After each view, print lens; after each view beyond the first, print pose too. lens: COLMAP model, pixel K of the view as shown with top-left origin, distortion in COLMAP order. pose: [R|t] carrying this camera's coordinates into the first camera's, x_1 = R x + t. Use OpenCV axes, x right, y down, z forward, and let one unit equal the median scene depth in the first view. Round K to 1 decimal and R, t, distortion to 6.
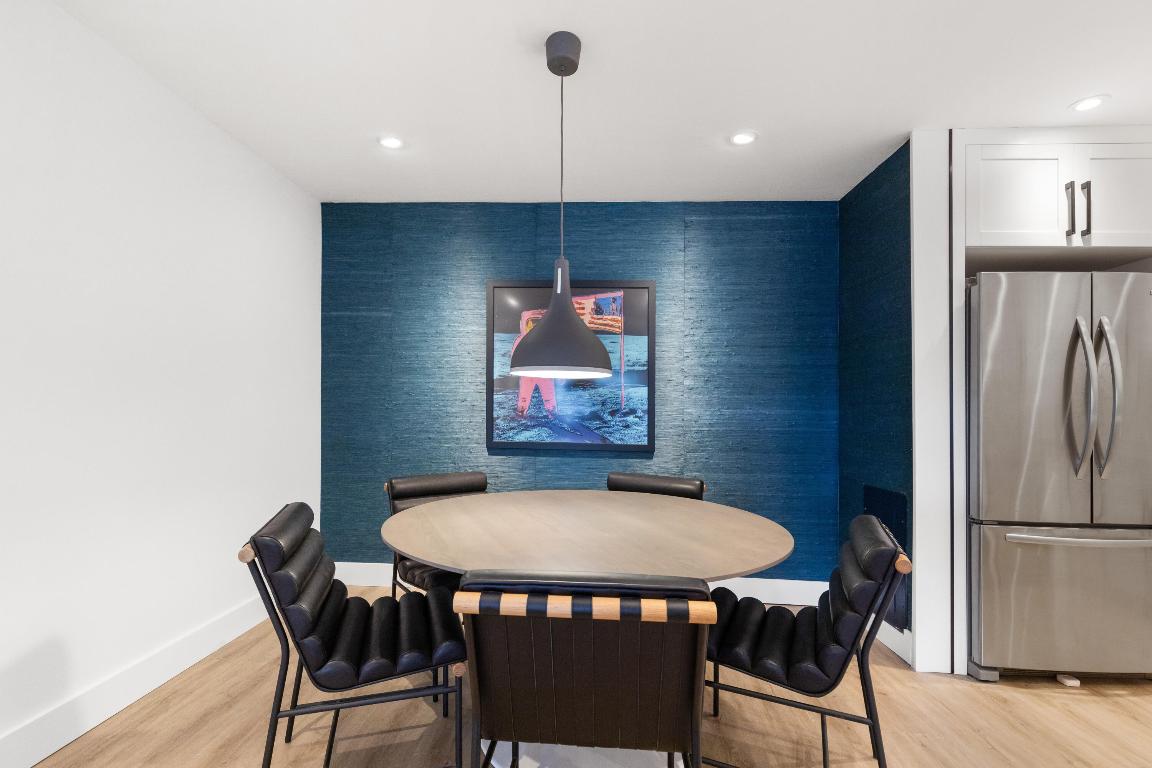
lens RADIAL K [[517.7, 0, 566.4], [0, 517.7, 403.5], [0, 0, 1]] dist [0.005455, -0.001231]
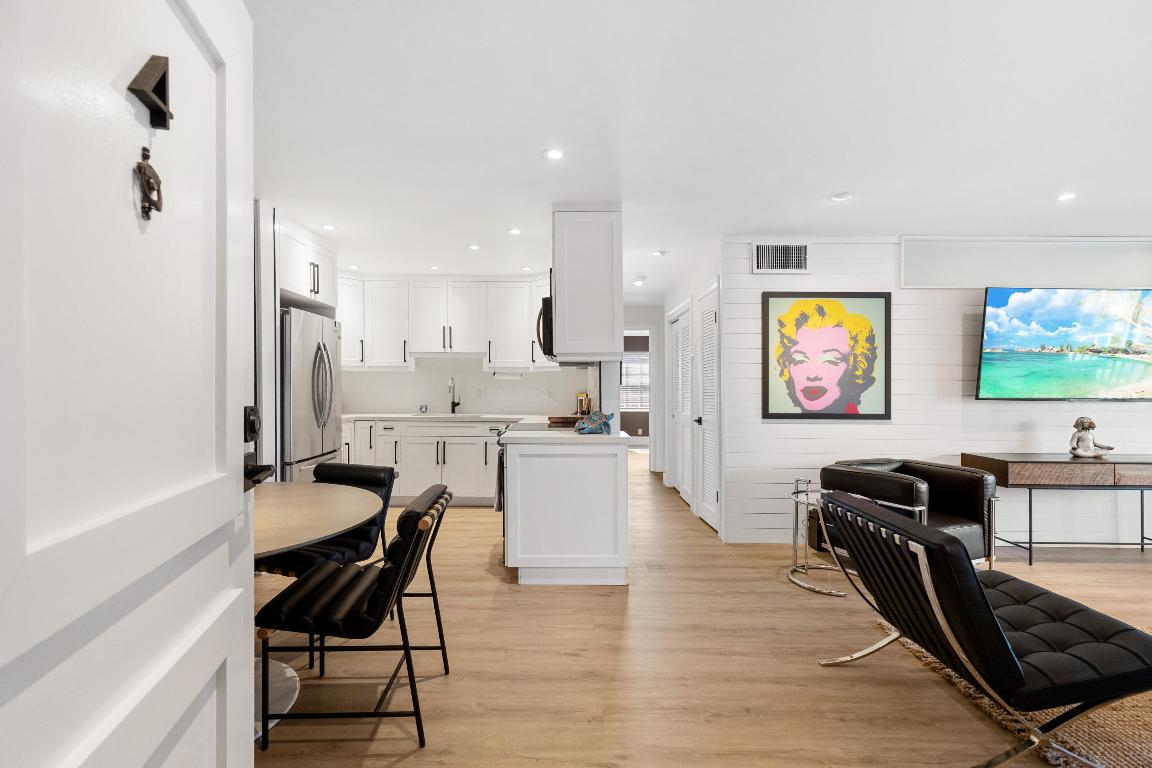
lens RADIAL K [[517.7, 0, 572.3], [0, 517.7, 390.9], [0, 0, 1]] dist [0.005455, -0.001231]
pose [[-0.060728, -0.024014, 0.997865, -0.596041], [-0.015315, 0.999615, 0.023125, -0.032317], [-0.998037, -0.013878, -0.061072, 0.163170]]
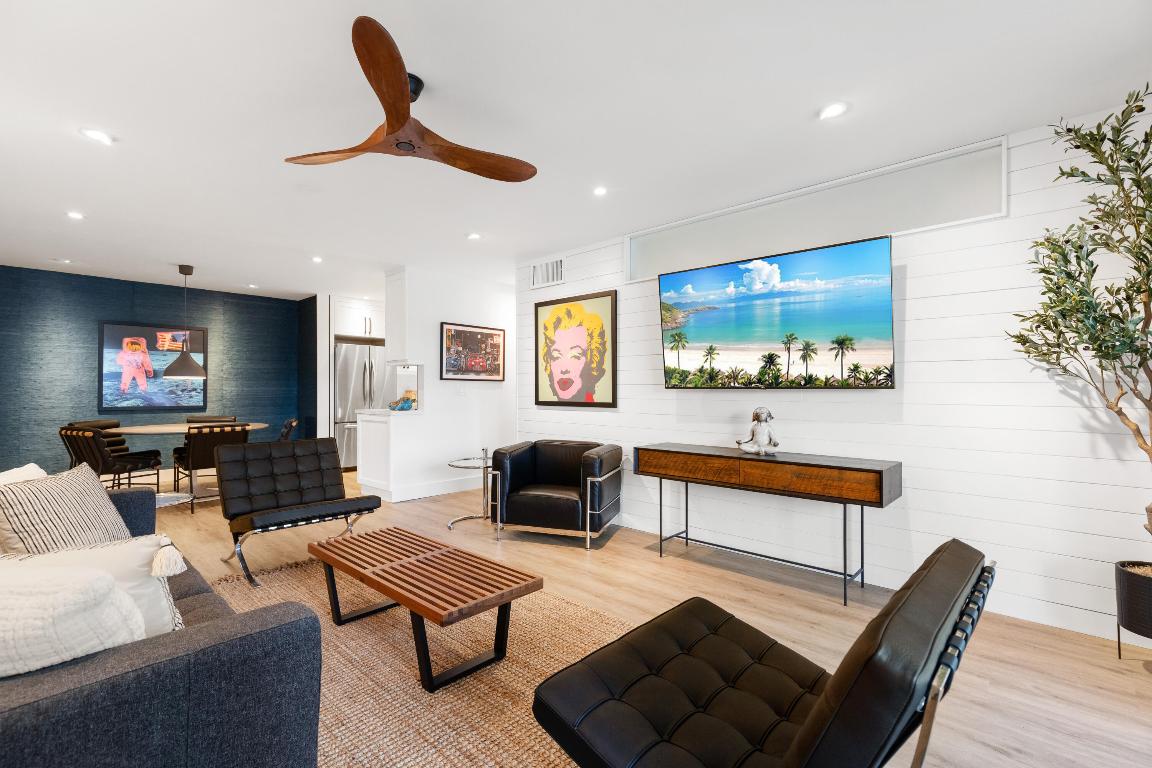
lens RADIAL K [[517.7, 0, 568.4], [0, 517.7, 382.5], [0, 0, 1]] dist [0.005455, -0.001231]
pose [[0.643772, -0.005789, 0.765196, -0.498061], [0.003307, 0.999983, 0.004783, -0.018168], [-0.765211, -0.000549, 0.643780, -1.482887]]
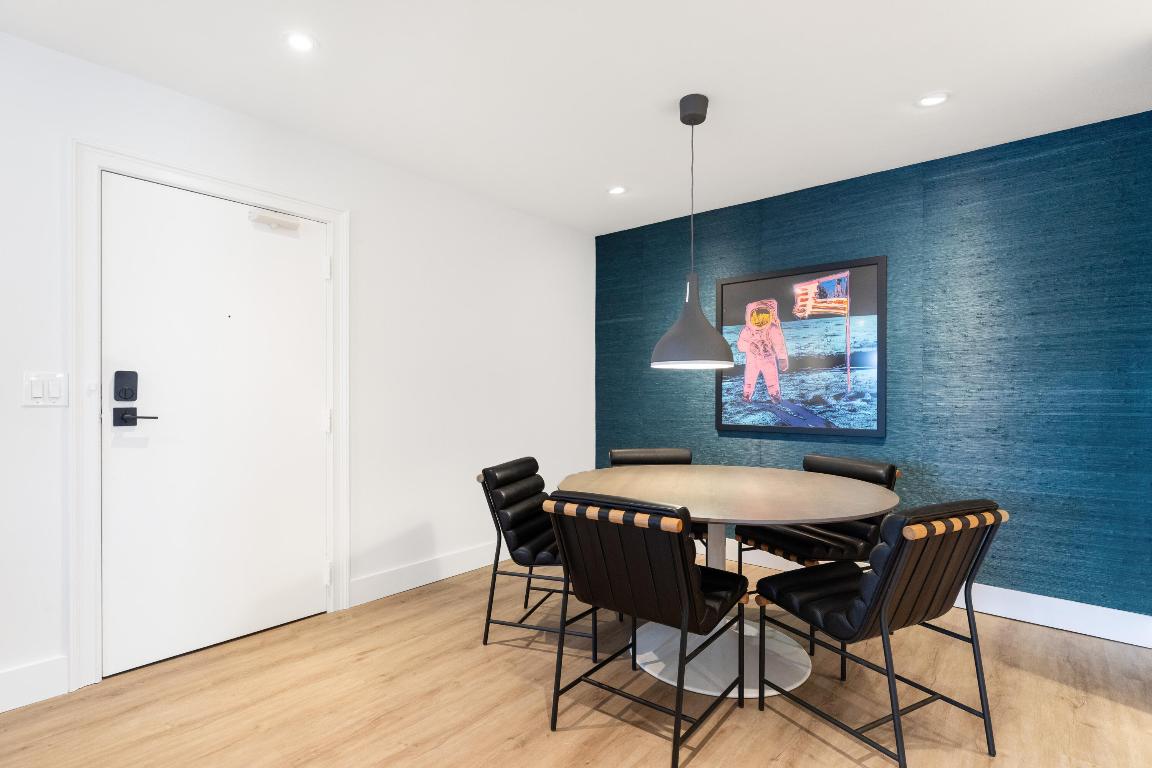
lens RADIAL K [[540.1, 0, 577.9], [0, 540.1, 388.7], [0, 0, 1]] dist [-0.002637, -0.000914]
pose [[0.810976, -0.023184, -0.584619, 0.289773], [0.020939, 0.999725, -0.010599, 0.003373], [0.584704, -0.003646, 0.811238, -0.120121]]
